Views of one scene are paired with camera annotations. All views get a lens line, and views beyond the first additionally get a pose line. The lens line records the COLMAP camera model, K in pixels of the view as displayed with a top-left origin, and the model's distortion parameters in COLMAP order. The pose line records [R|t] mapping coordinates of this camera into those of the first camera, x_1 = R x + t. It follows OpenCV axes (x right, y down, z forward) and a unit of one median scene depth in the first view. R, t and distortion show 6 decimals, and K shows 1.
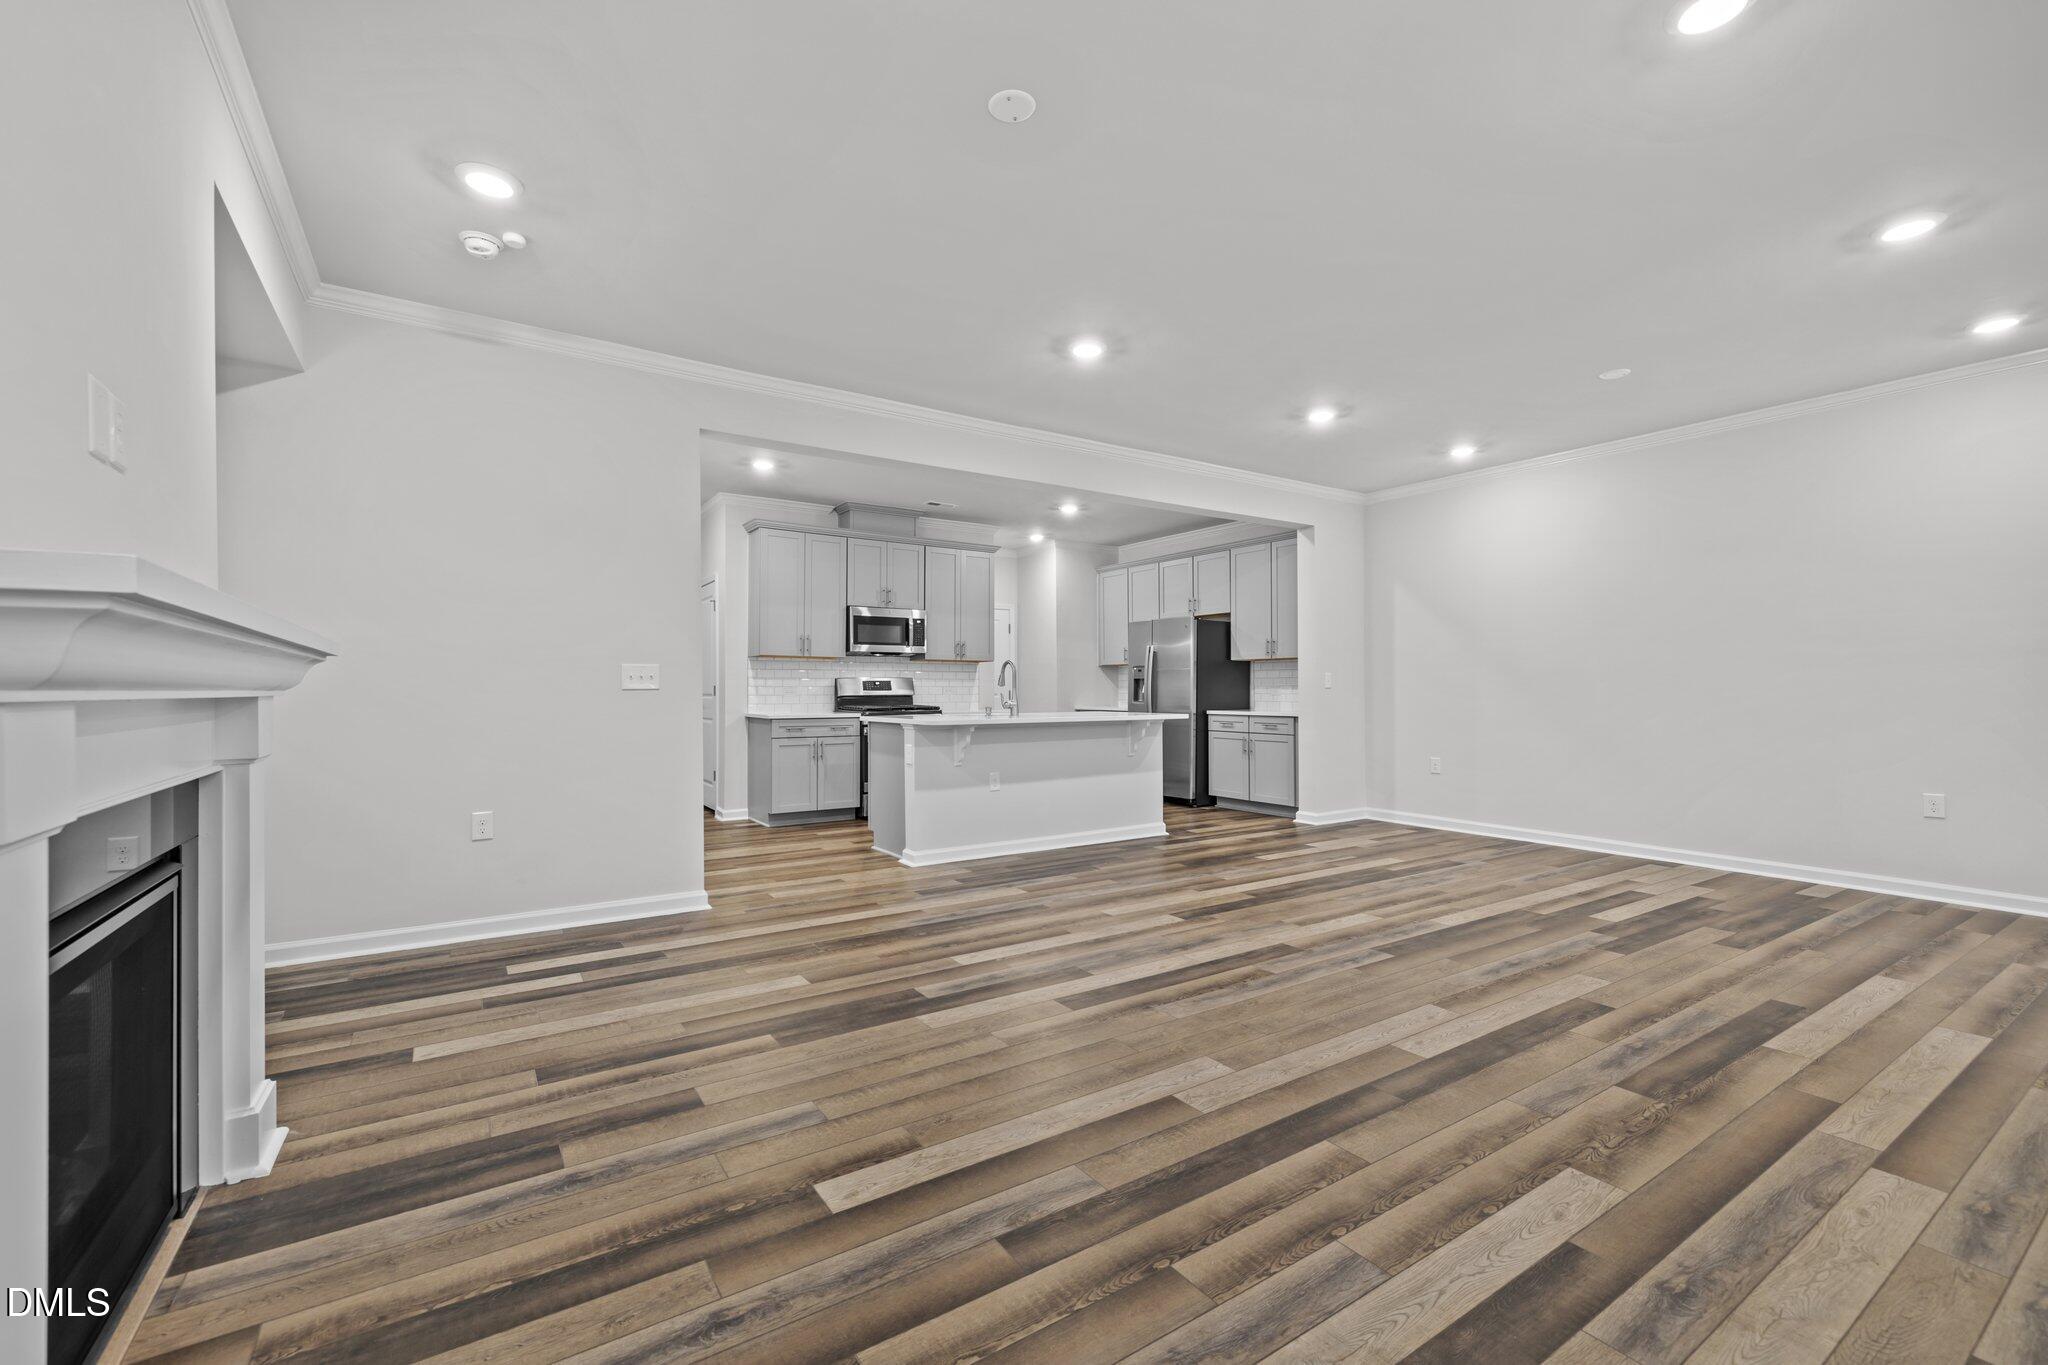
lens RADIAL K [[856.1, 0, 1021.8], [0, 856.1, 686.7], [0, 0, 1]] dist [0.002025, 0.000269]
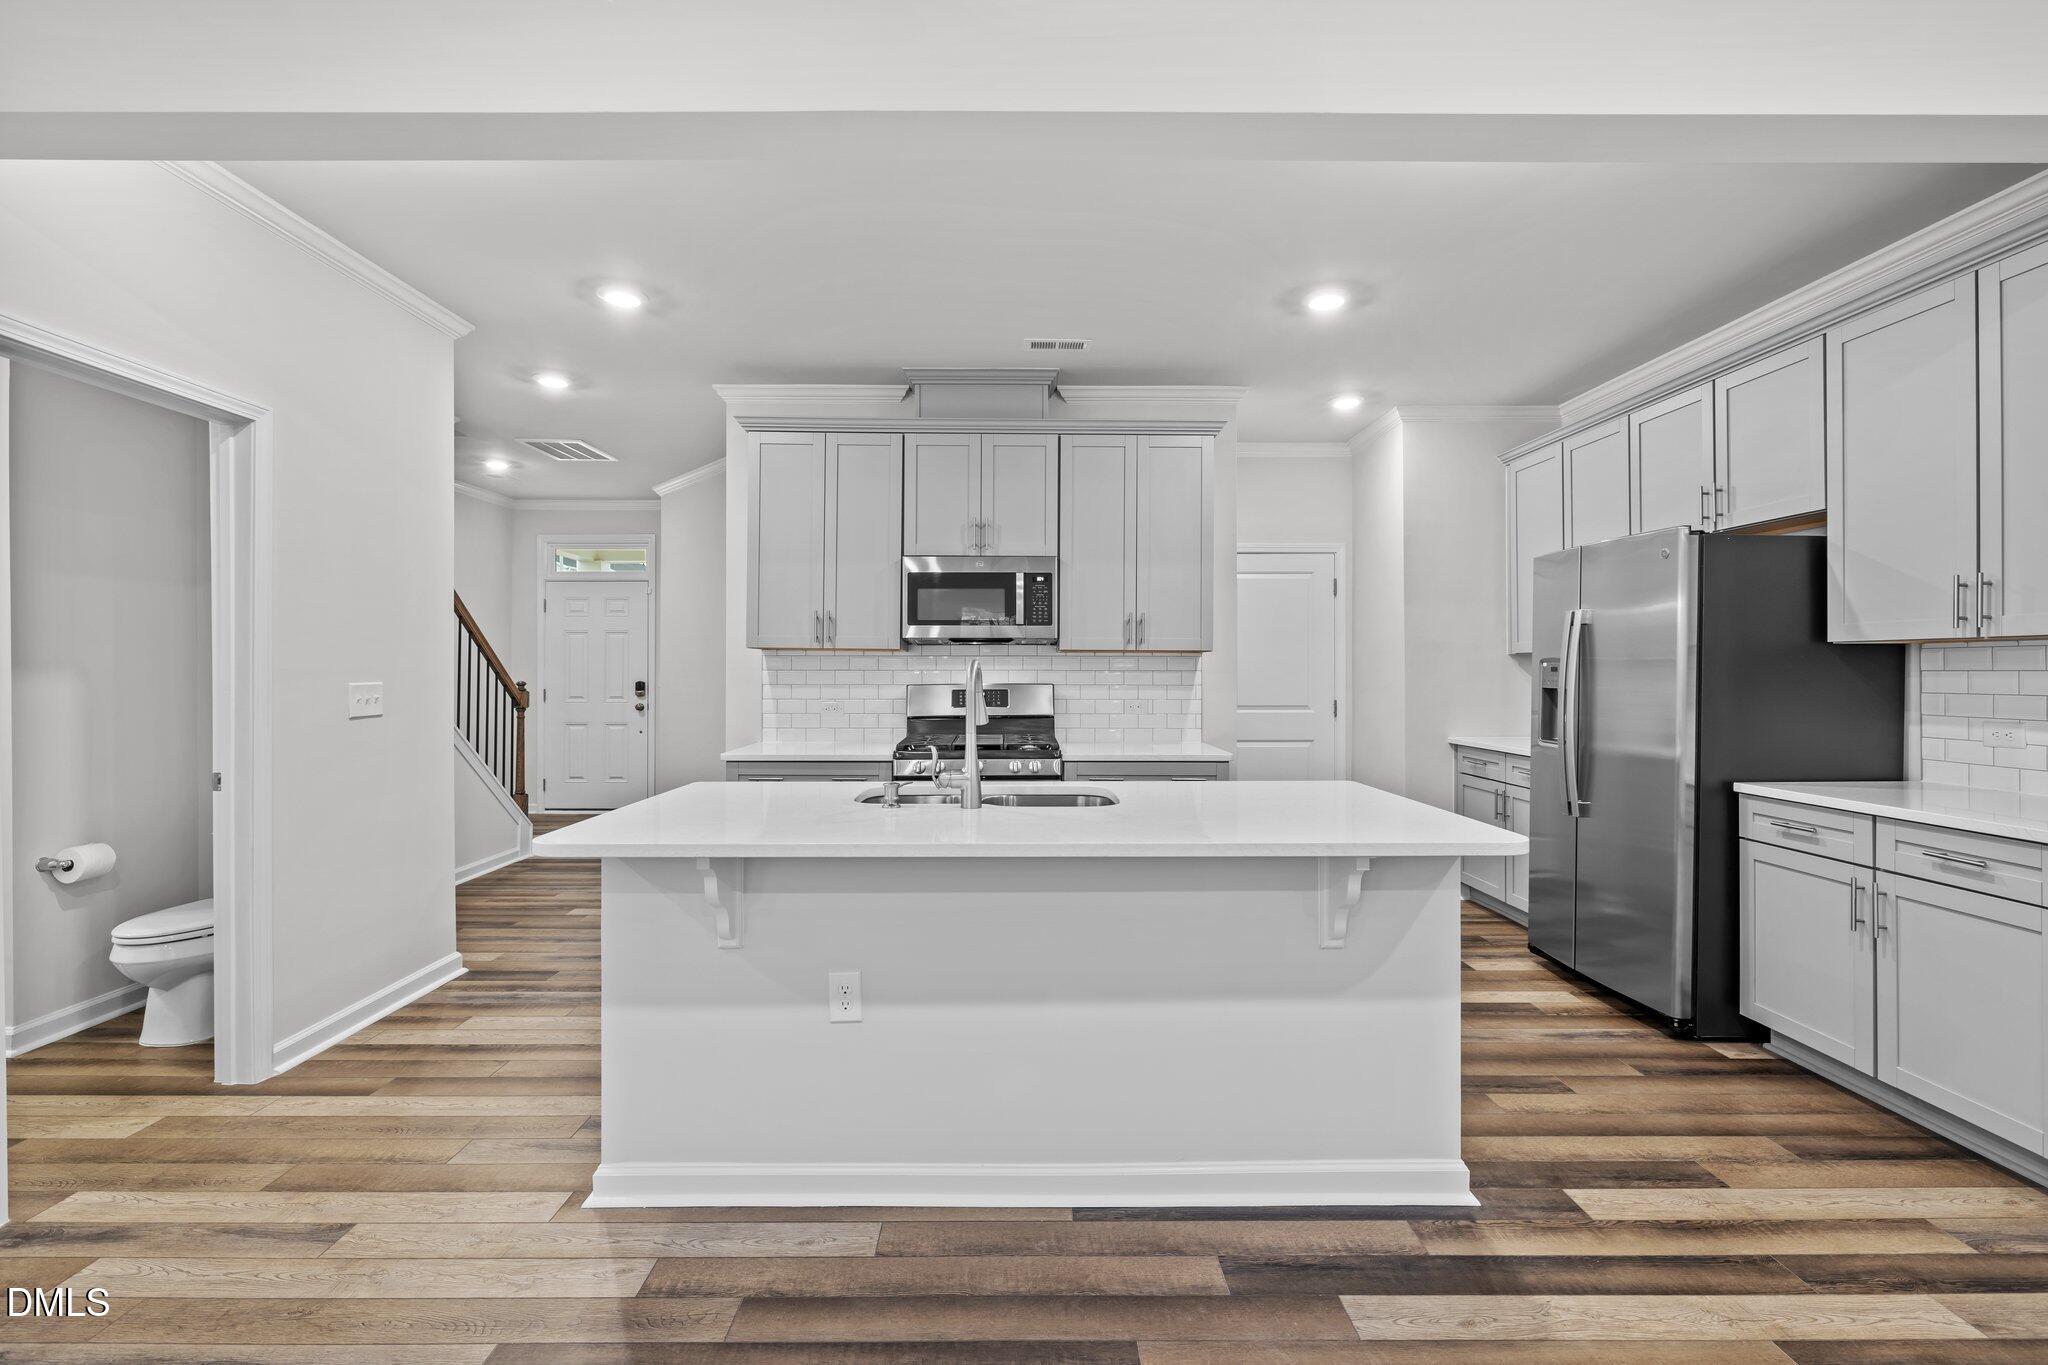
lens RADIAL K [[916.5, 0, 1021.3], [0, 916.5, 670.3], [0, 0, 1]] dist [-0.003065, -0.000531]
pose [[0.839122, 0.002575, -0.543938, 0.321302], [-0.001066, 0.999995, 0.003089, -0.038655], [0.543943, -0.002012, 0.839120, 0.944098]]
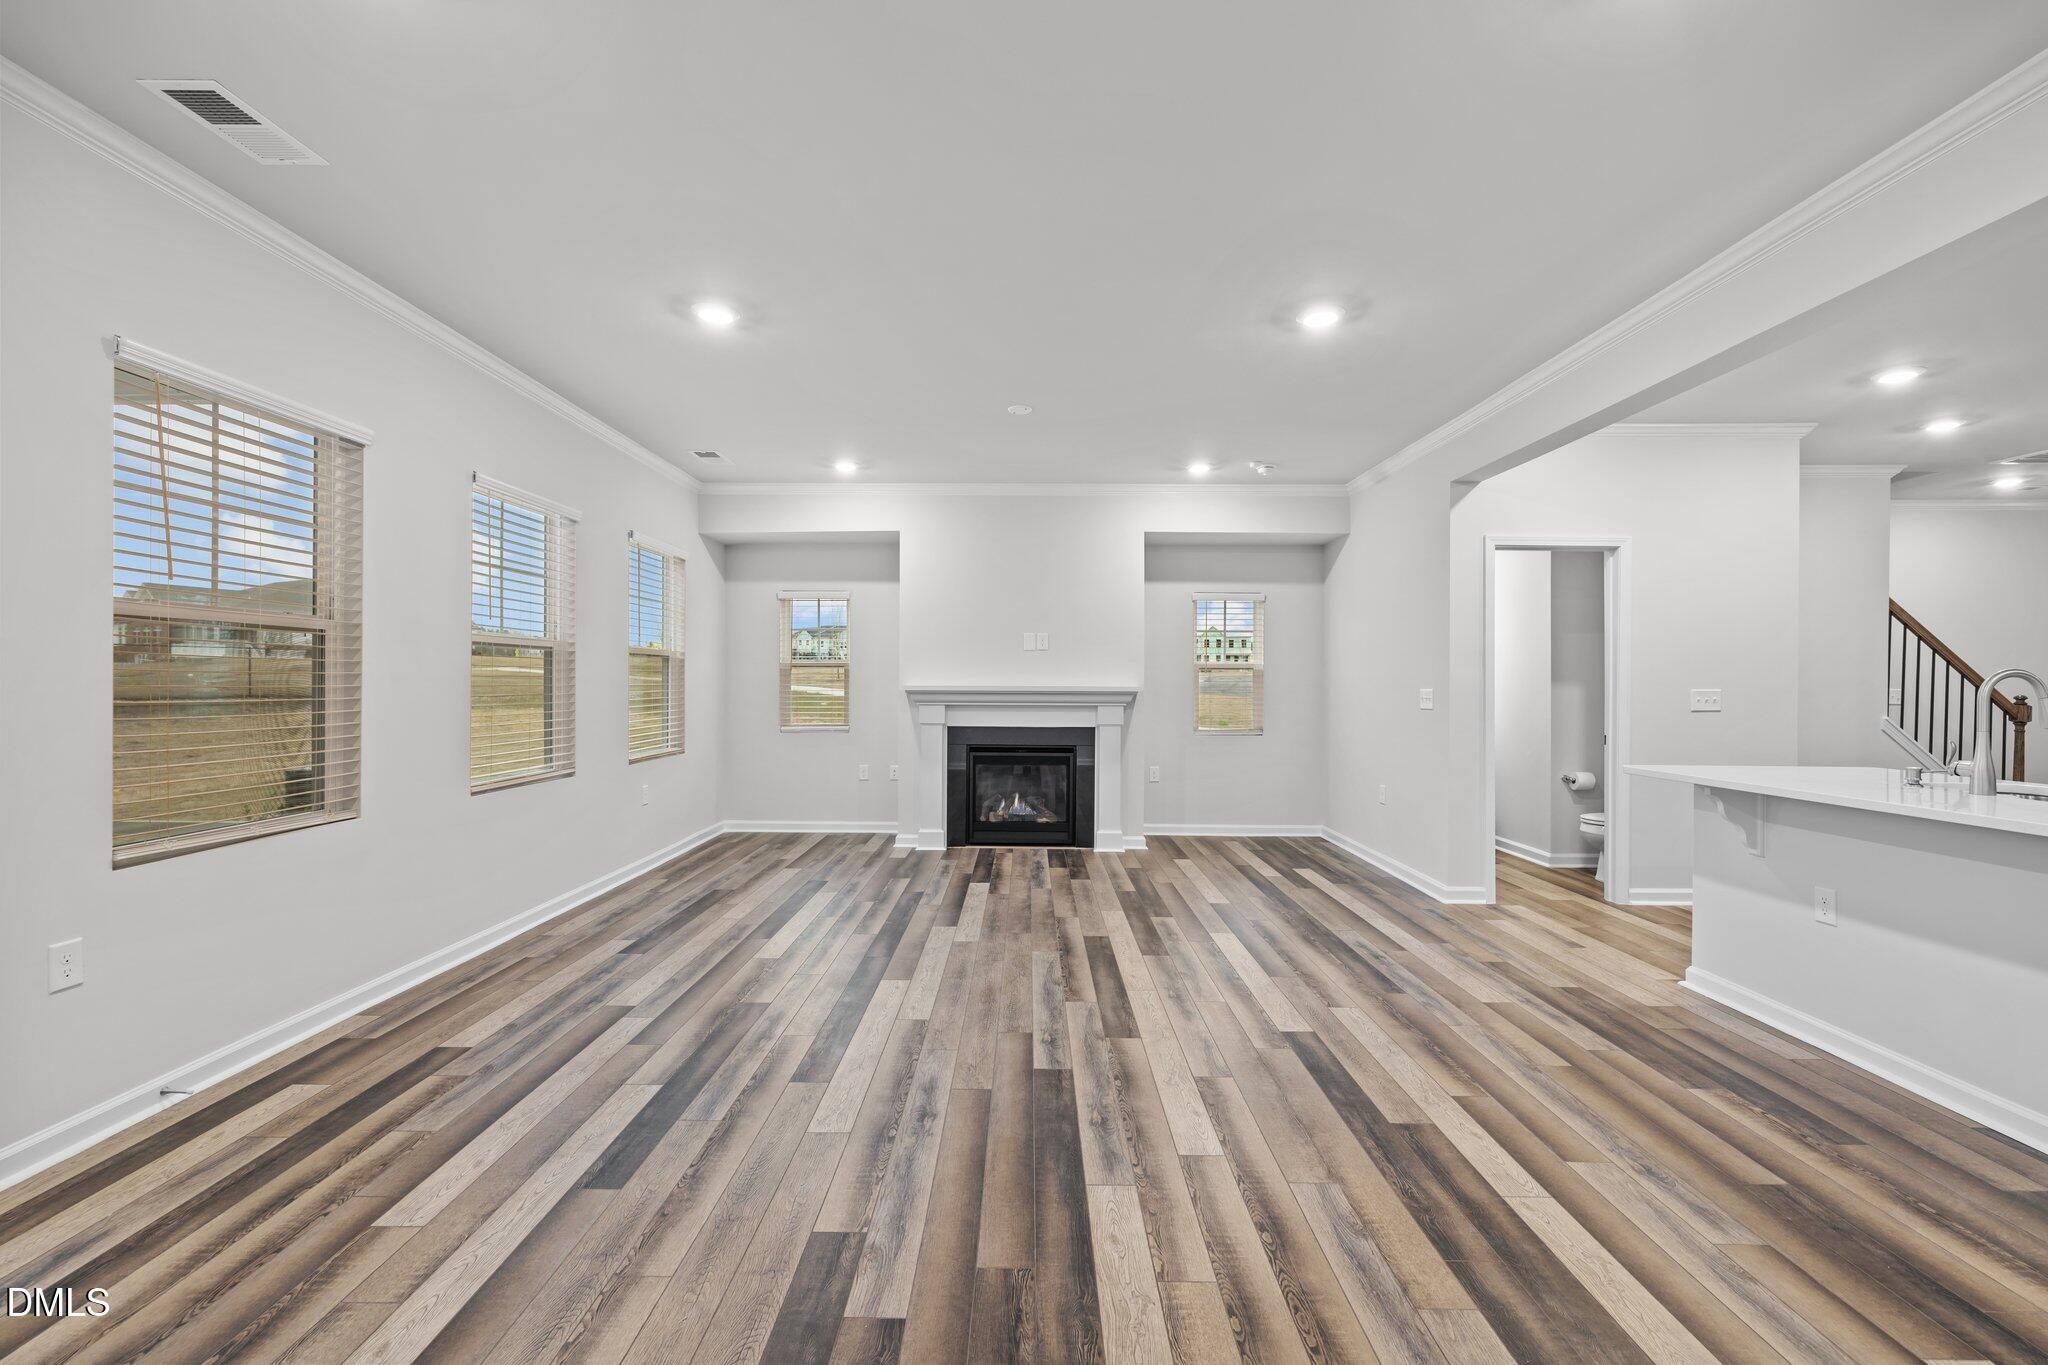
lens RADIAL K [[856.1, 0, 1021.8], [0, 856.1, 686.7], [0, 0, 1]] dist [0.002025, 0.000269]
pose [[-0.556810, 0.001616, -0.830638, 0.895760], [-0.001755, 0.999994, 0.003122, -0.031216], [0.830638, 0.003196, -0.556803, 1.168426]]
